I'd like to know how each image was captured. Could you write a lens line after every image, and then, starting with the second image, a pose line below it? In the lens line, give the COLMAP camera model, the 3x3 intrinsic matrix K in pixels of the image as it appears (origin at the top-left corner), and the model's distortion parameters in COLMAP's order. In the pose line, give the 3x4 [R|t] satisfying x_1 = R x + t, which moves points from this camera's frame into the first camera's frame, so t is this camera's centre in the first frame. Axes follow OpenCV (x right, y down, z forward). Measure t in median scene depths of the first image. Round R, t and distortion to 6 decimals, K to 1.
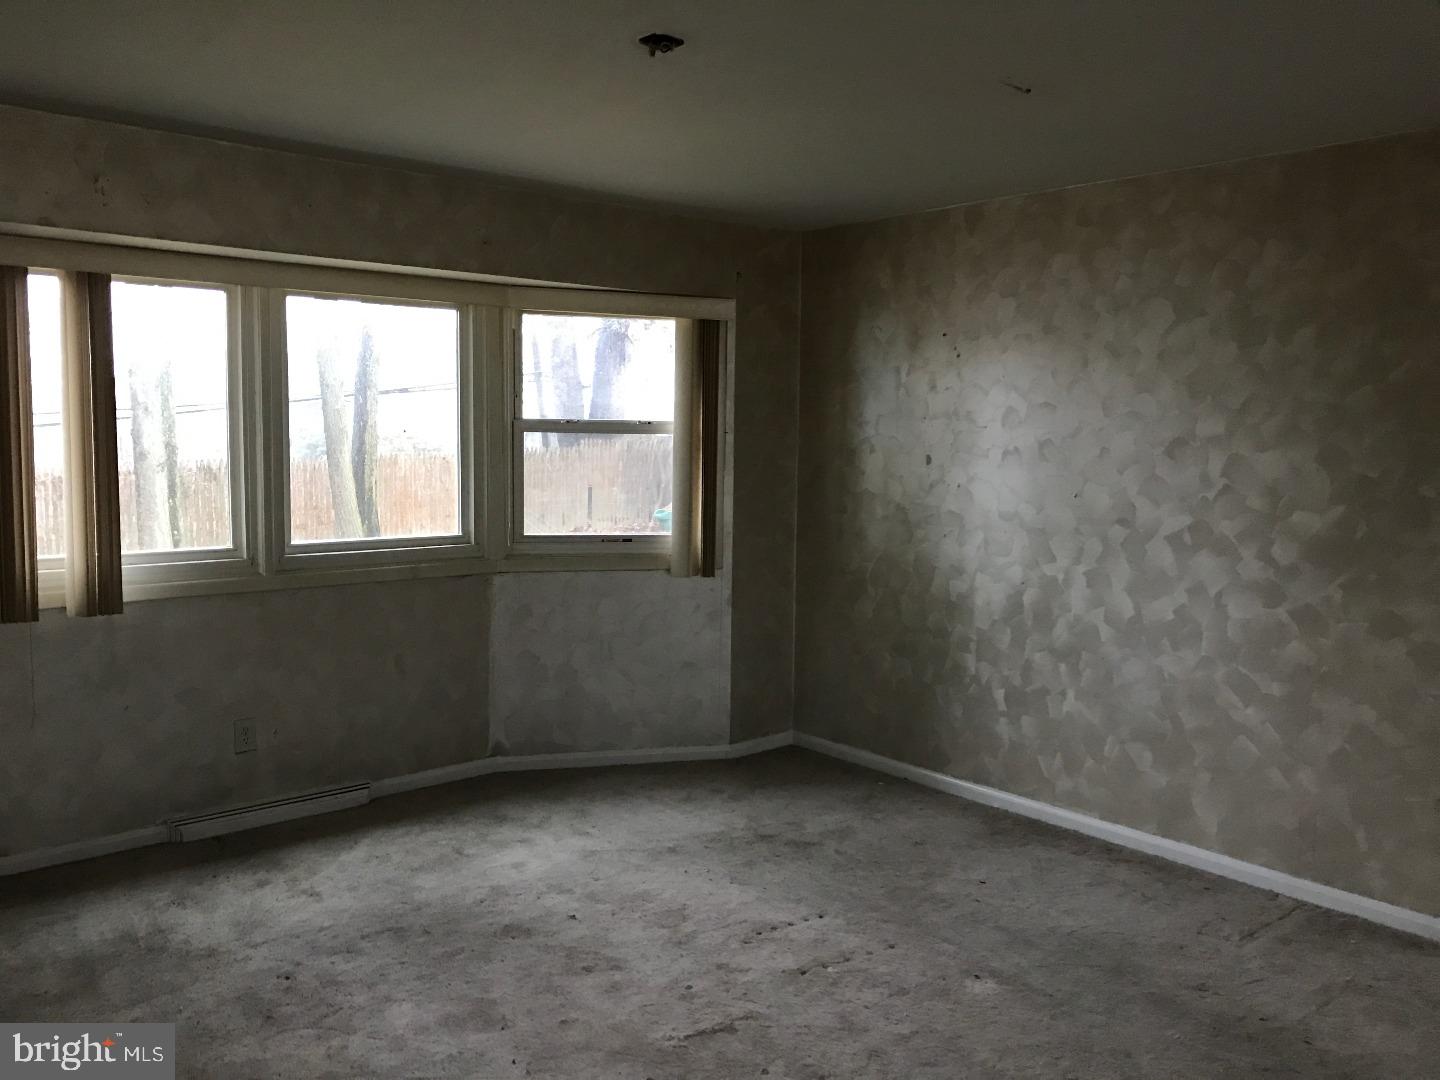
lens RADIAL K [[1184.6, 0, 722.5], [0, 1184.6, 517.3], [0, 0, 1]] dist [0.050545, 0.015696]
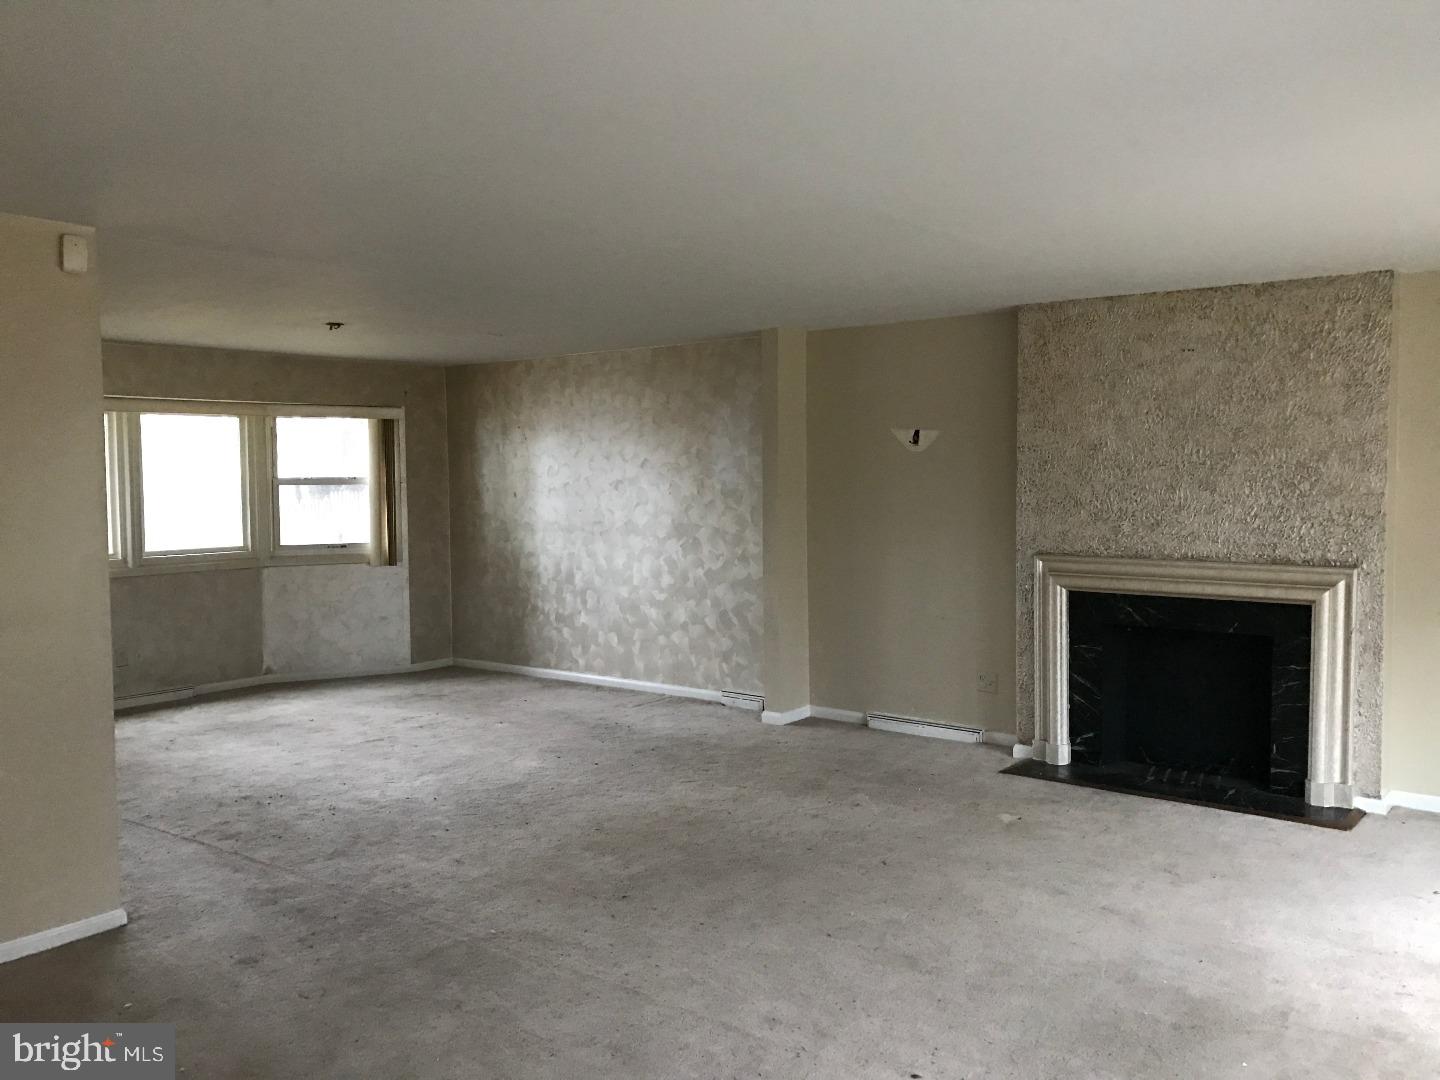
lens RADIAL K [[1184.6, 0, 722.5], [0, 1184.6, 517.3], [0, 0, 1]] dist [0.050545, 0.015696]
pose [[0.981276, -0.035052, 0.189388, 0.141974], [0.042324, 0.998508, -0.034491, 0.063371], [-0.187897, 0.041861, 0.981296, -0.864011]]
